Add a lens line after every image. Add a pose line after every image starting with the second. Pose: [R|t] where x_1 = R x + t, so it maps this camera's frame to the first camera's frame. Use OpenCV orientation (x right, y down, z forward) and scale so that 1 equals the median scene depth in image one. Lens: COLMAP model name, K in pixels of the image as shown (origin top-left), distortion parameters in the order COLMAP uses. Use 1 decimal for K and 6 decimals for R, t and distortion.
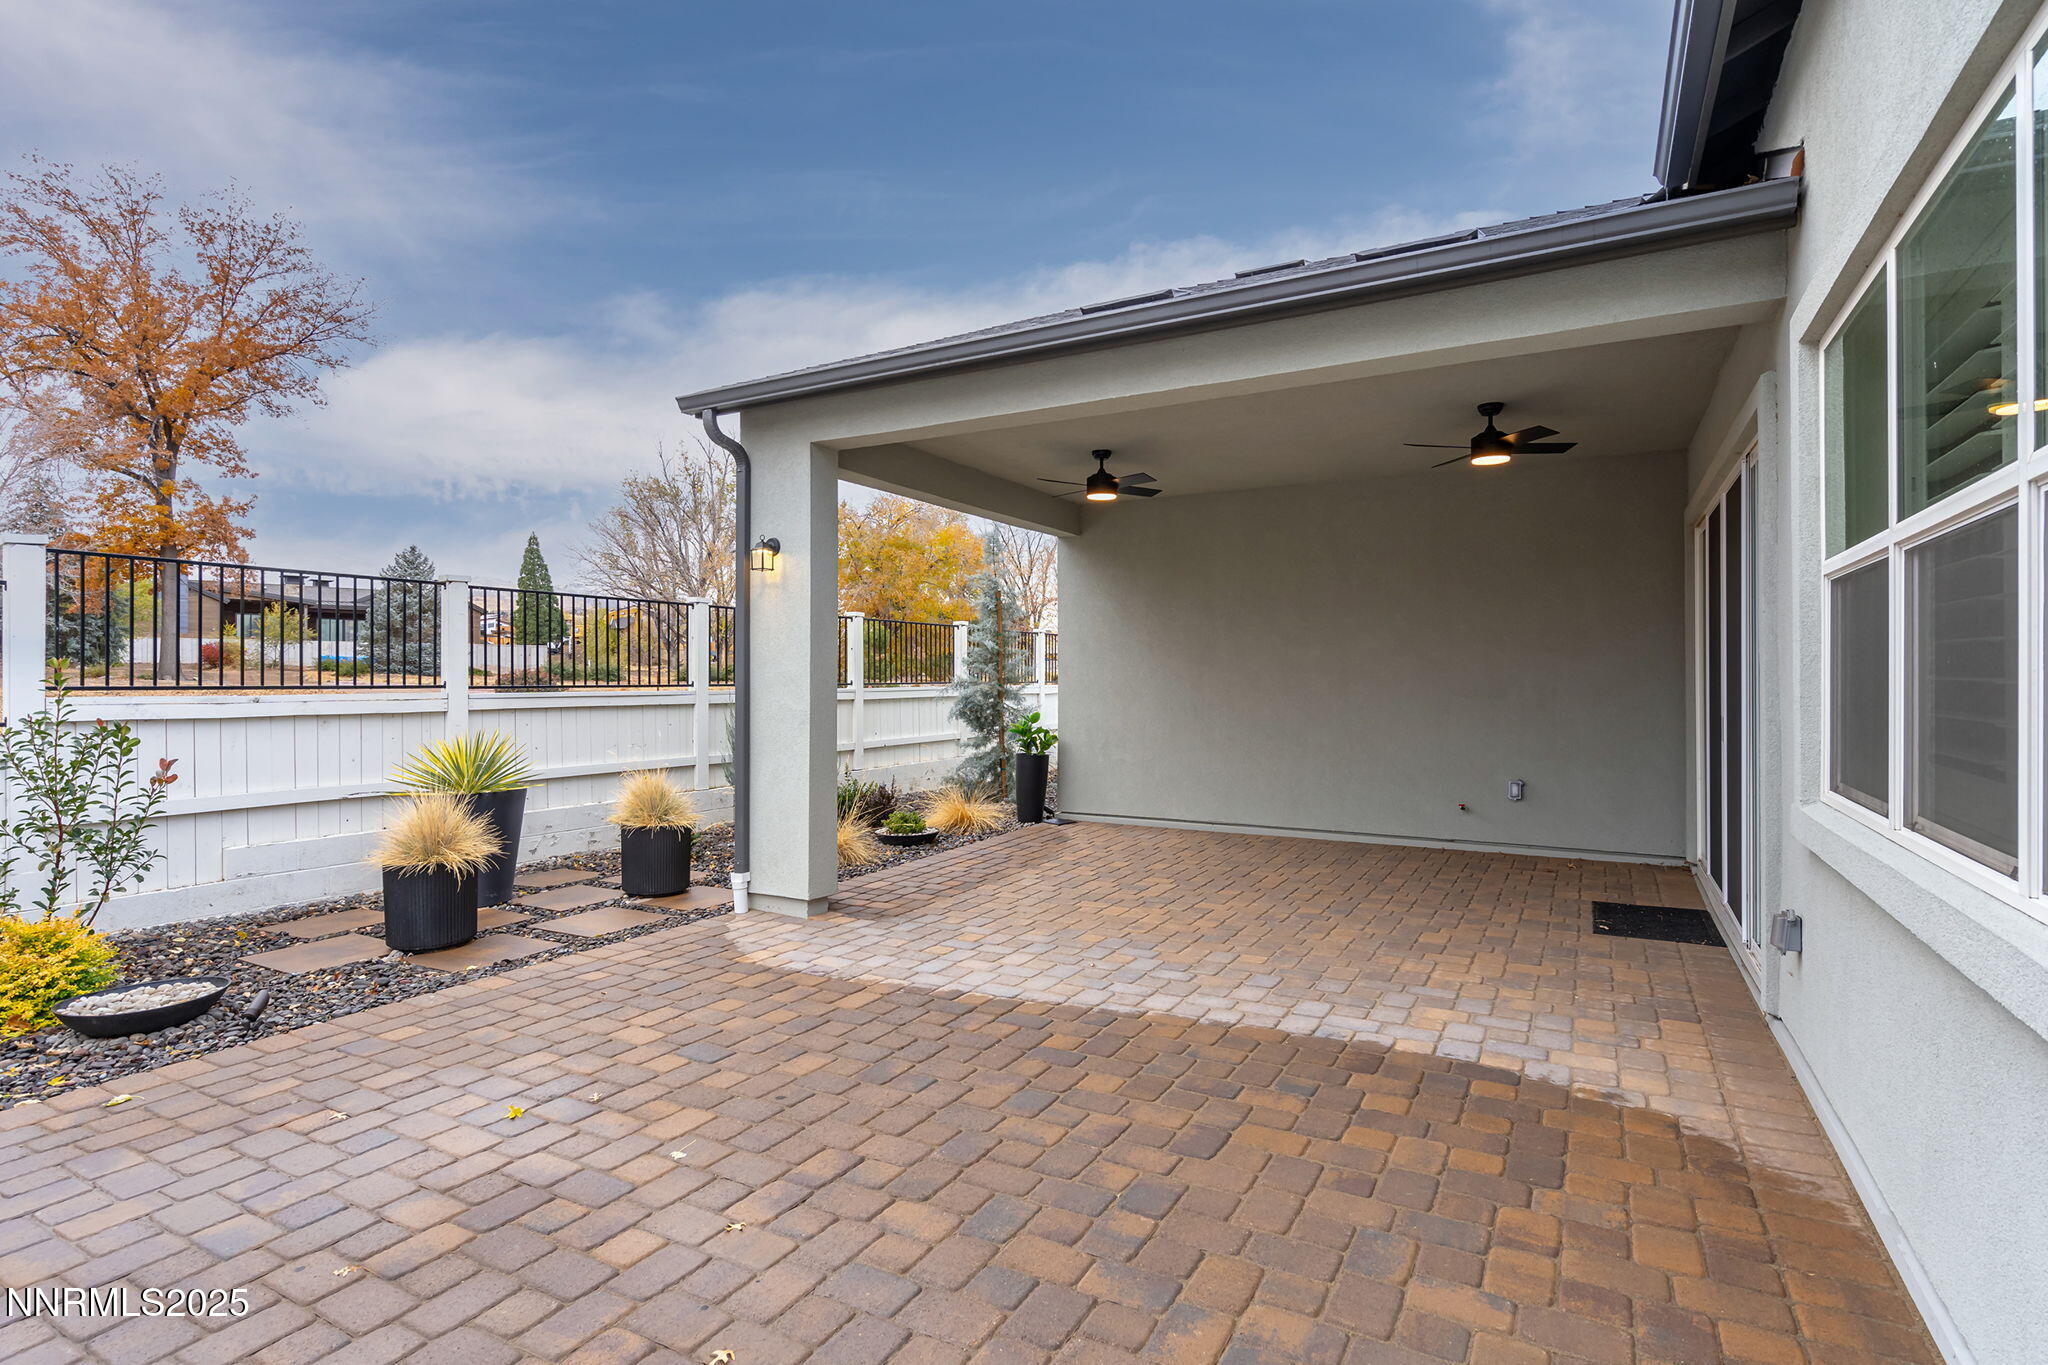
lens RADIAL K [[1014.5, 0, 1024.0], [0, 1014.5, 682.5], [0, 0, 1]] dist [0.001949, 0.000883]
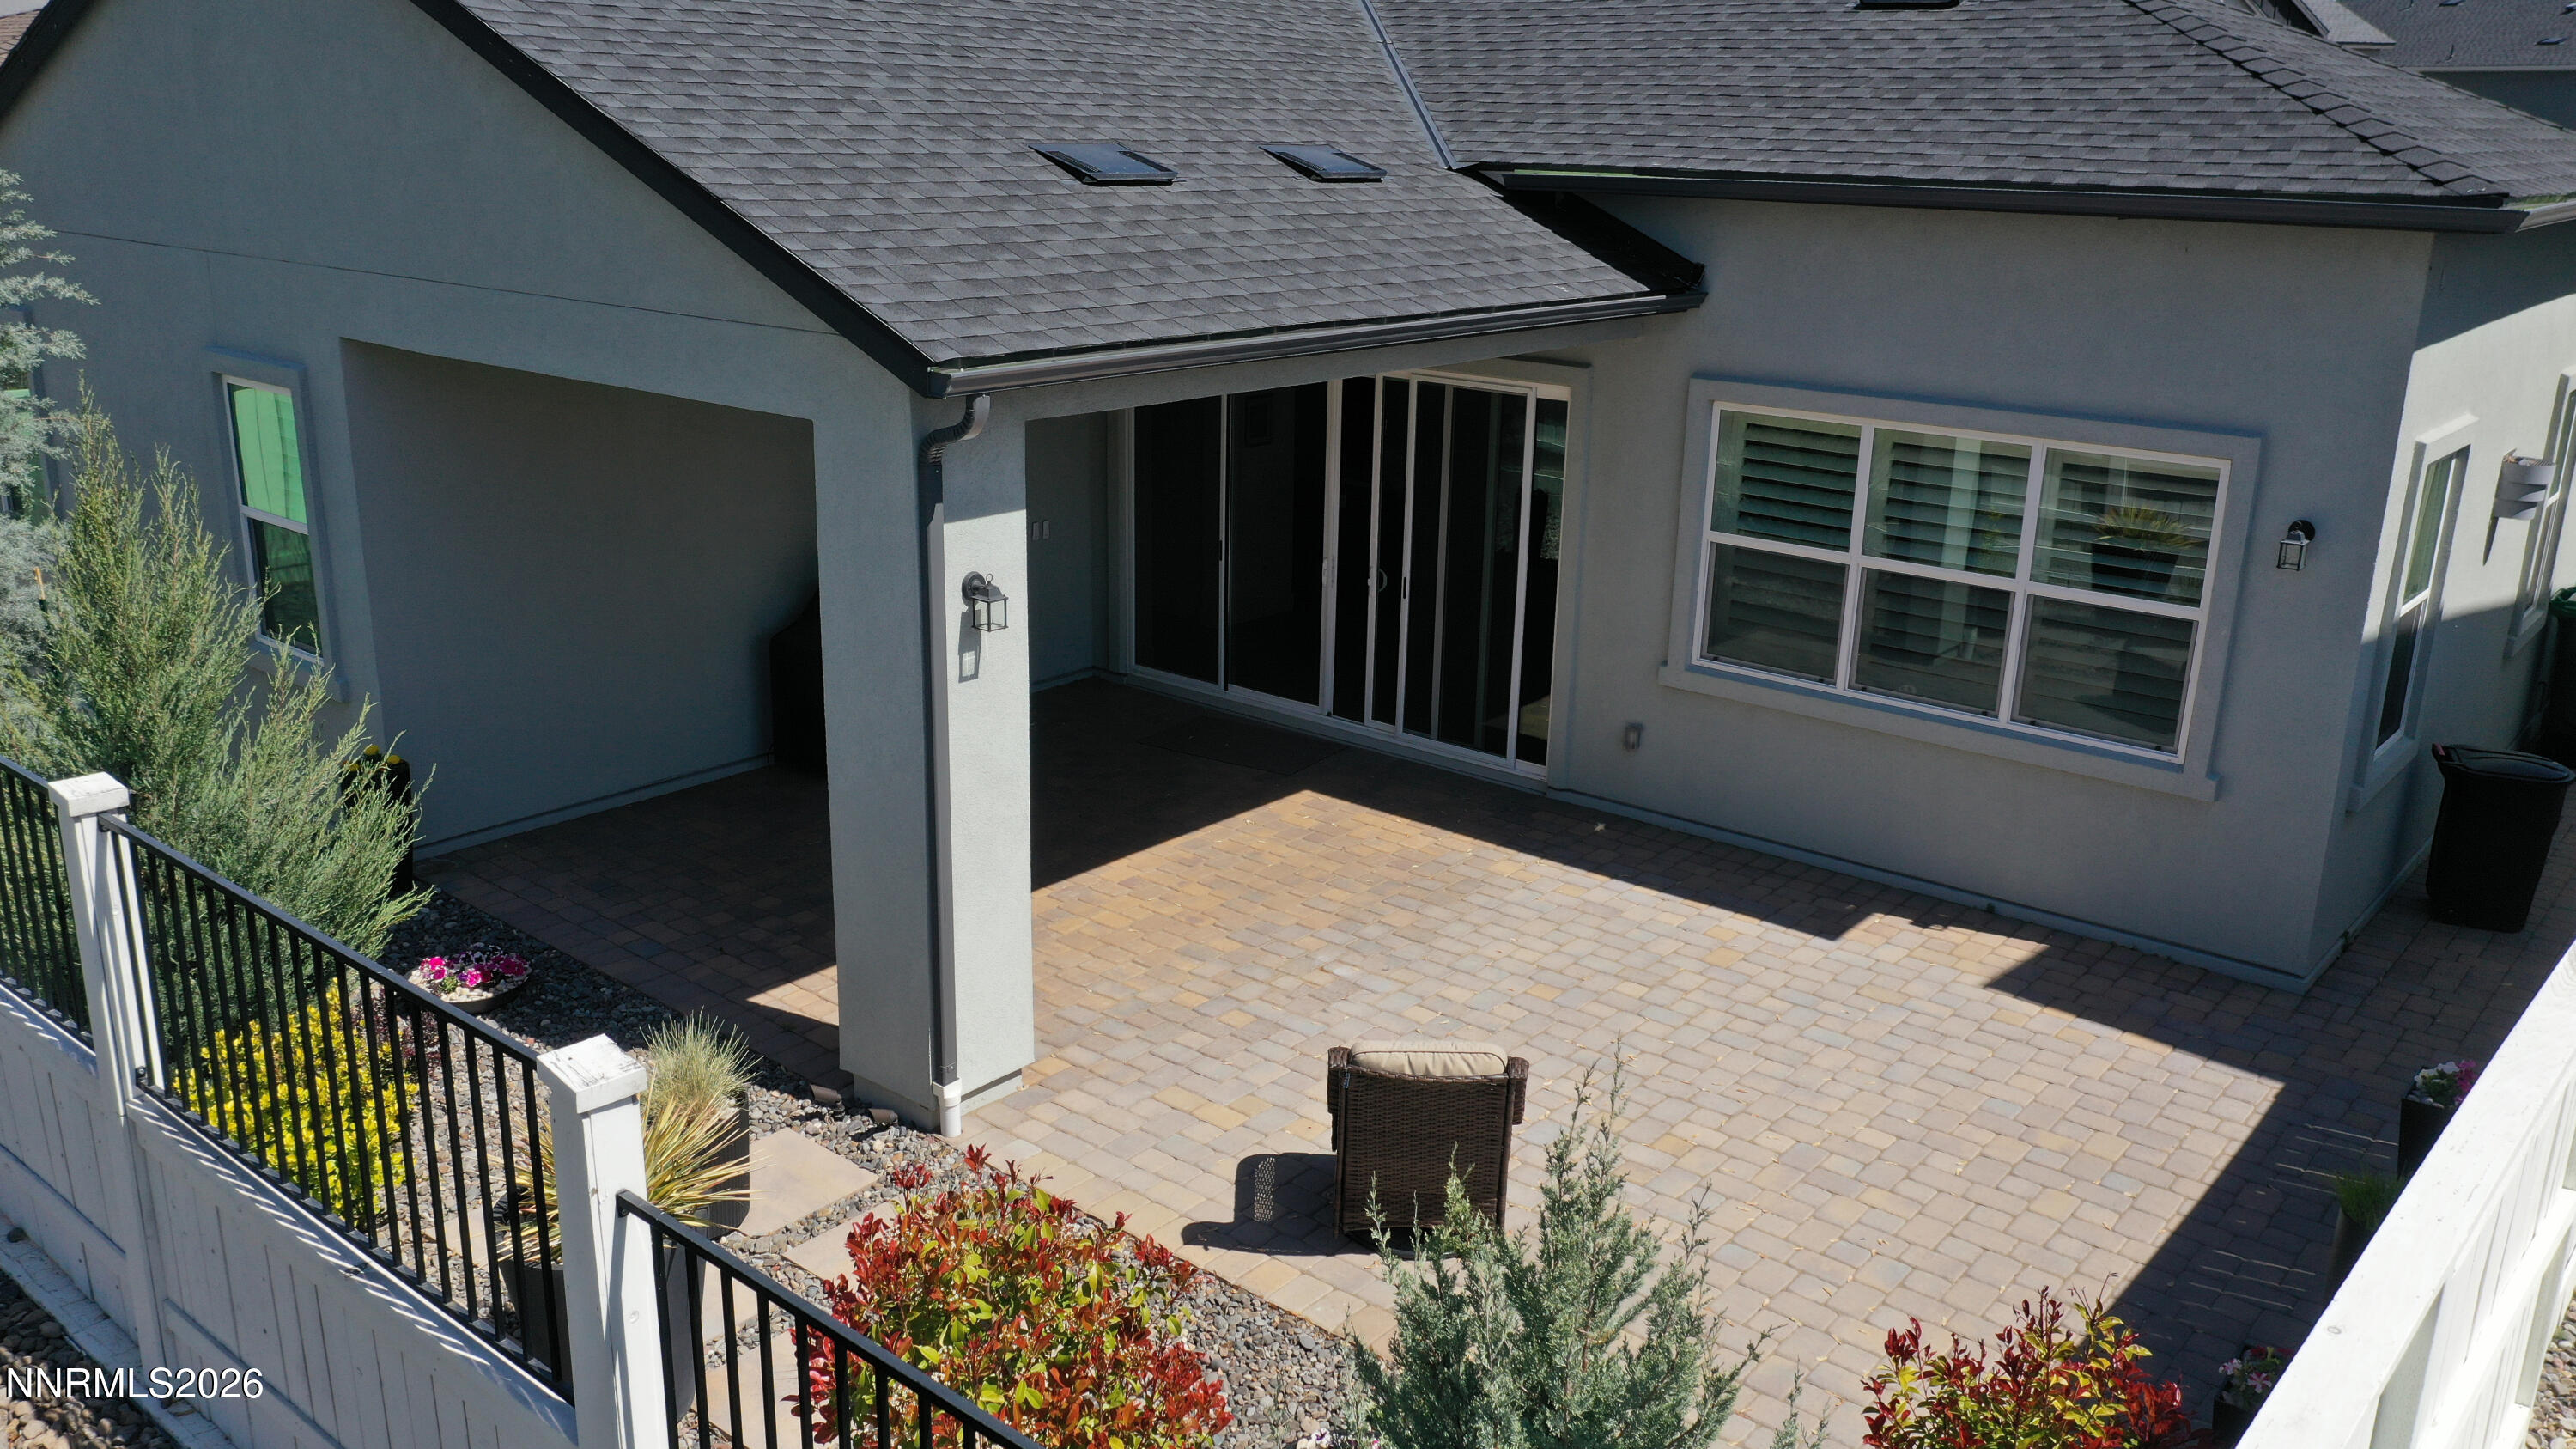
lens RADIAL K [[2001.1, 0, 1288.0], [0, 2001.1, 724.5], [0, 0, 1]] dist [0.003099, 0.000960]
pose [[0.178871, -0.284268, 0.941911, -2.596083], [-0.019766, 0.956119, 0.292310, -0.771791], [-0.983674, -0.070903, 0.165403, 1.095515]]
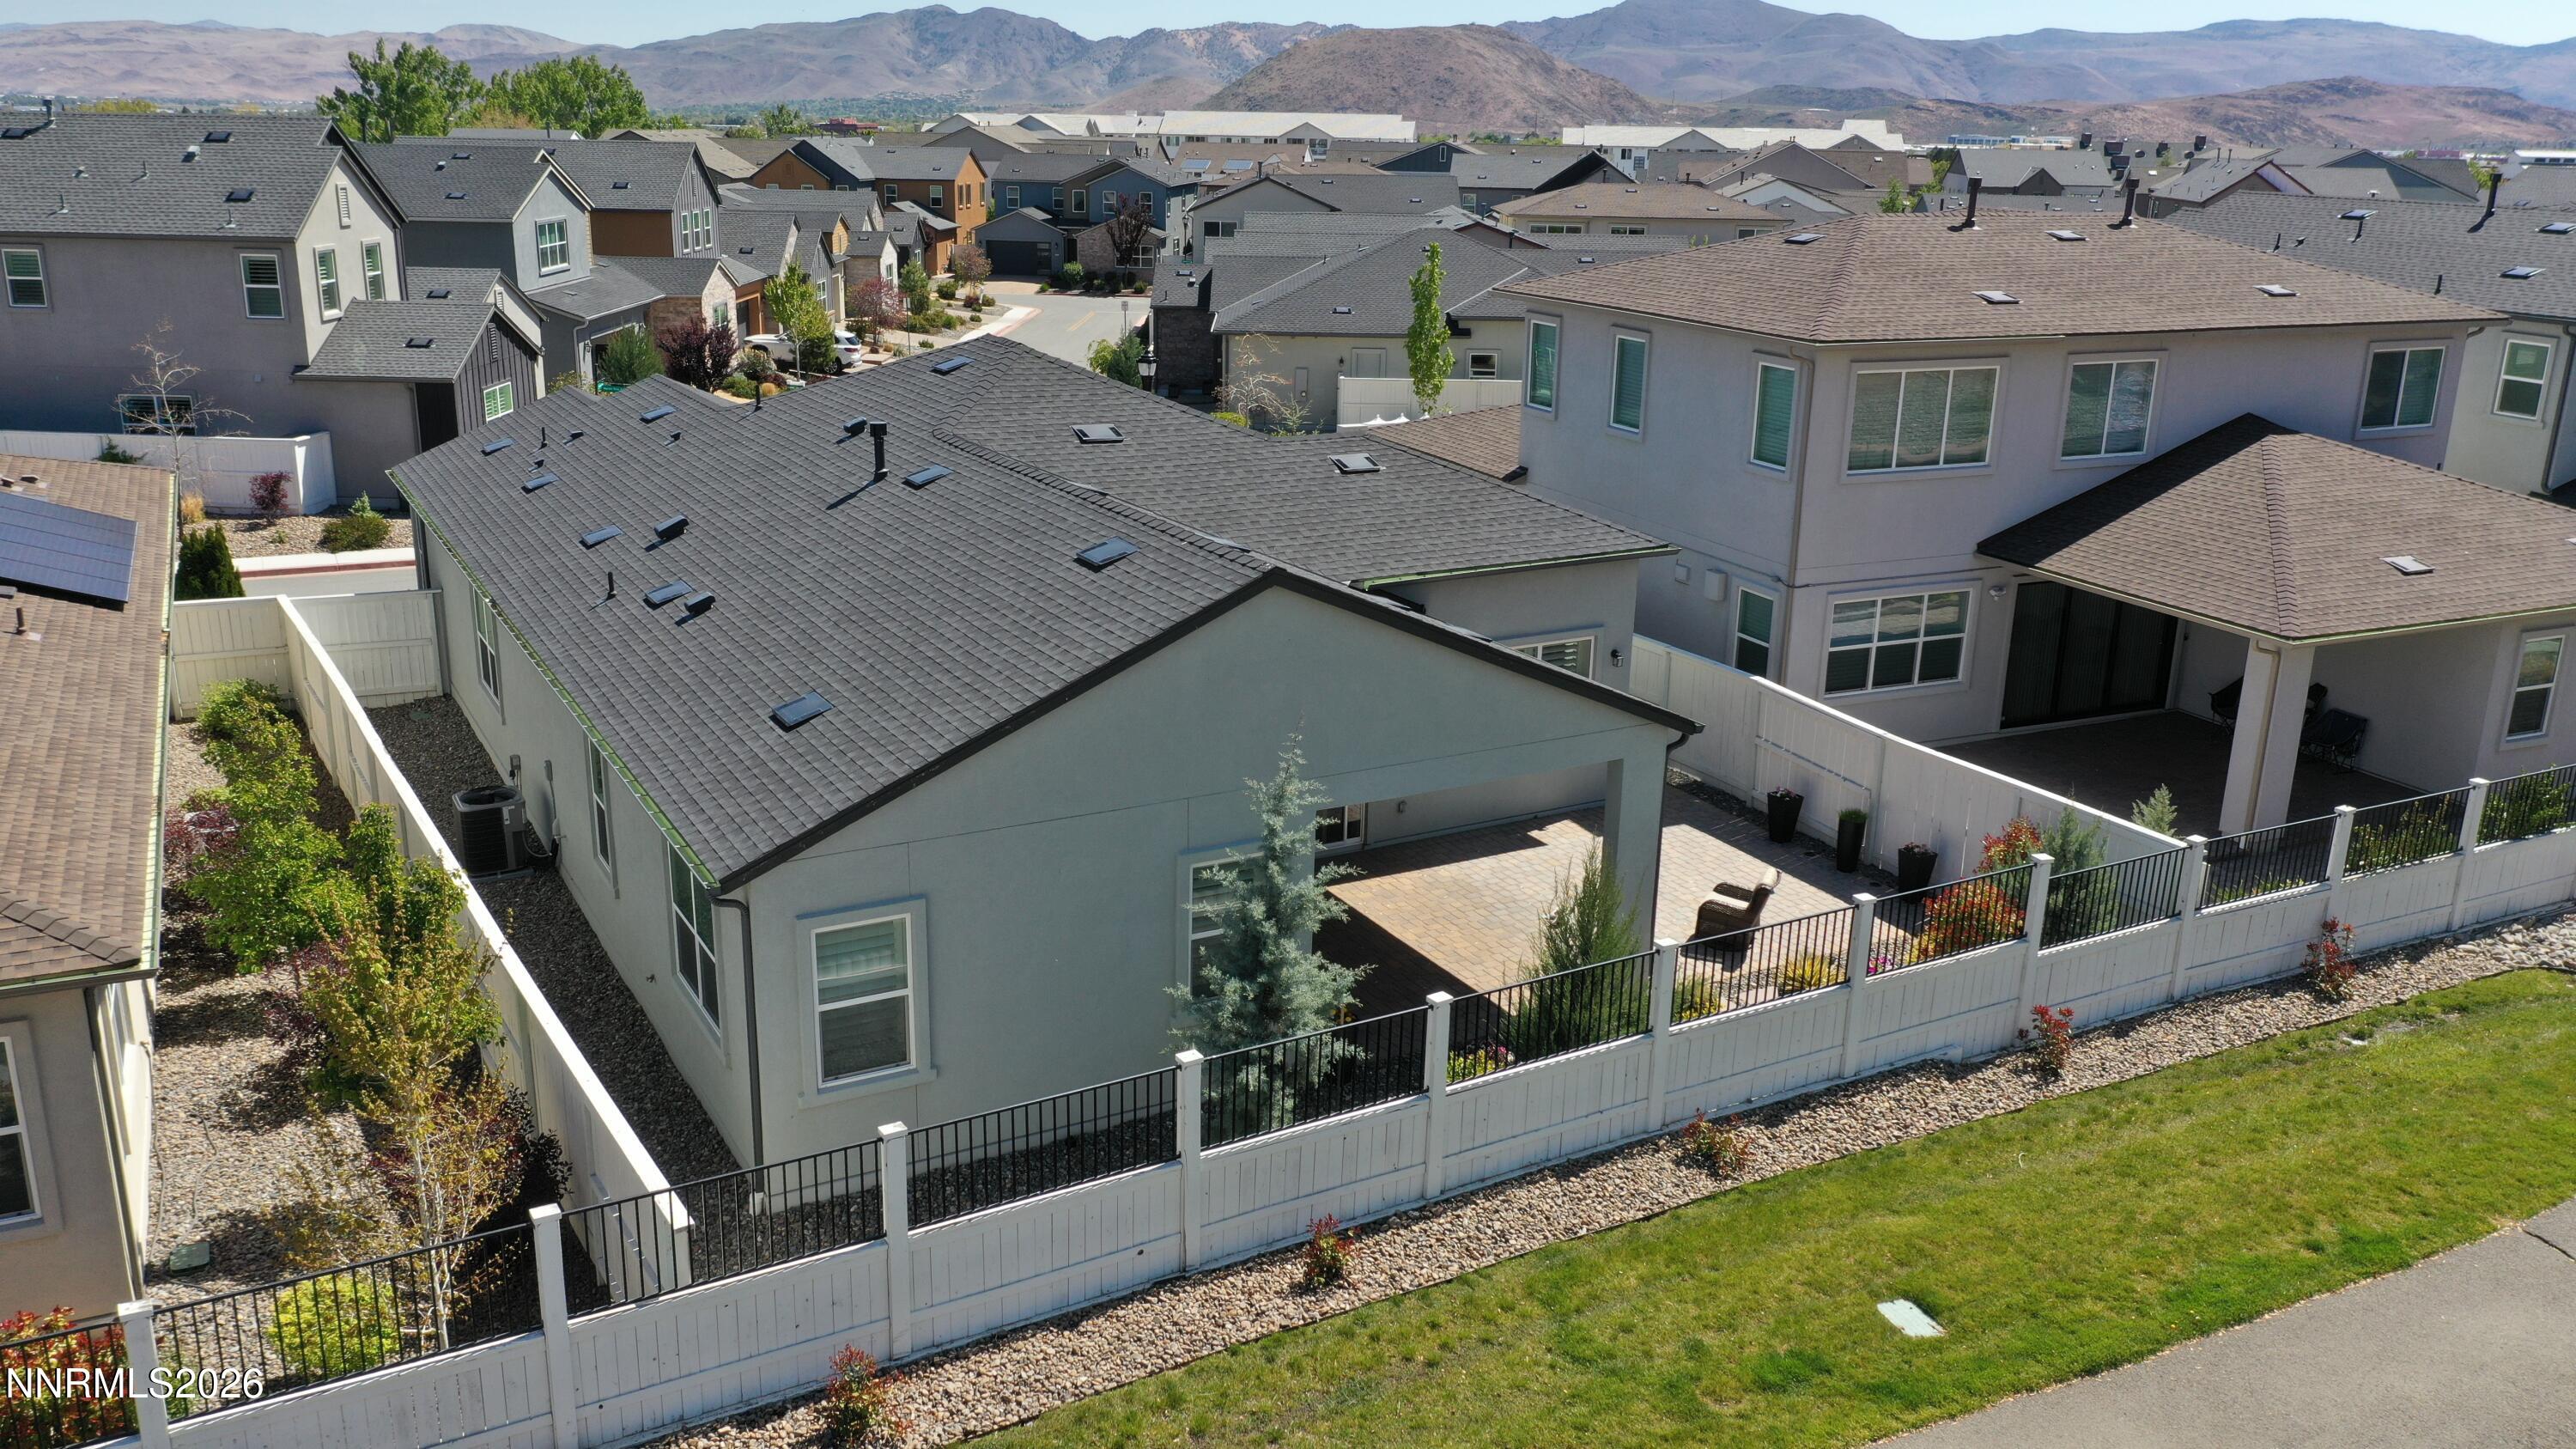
lens RADIAL K [[2029.1, 0, 1288.0], [0, 2029.1, 724.5], [0, 0, 1]] dist [-0.006504, 0.005126]
pose [[-0.861098, -0.172489, 0.478287, -2.559468], [-0.027487, 0.955113, 0.294964, -2.353713], [-0.507696, 0.240846, -0.827187, 7.686975]]
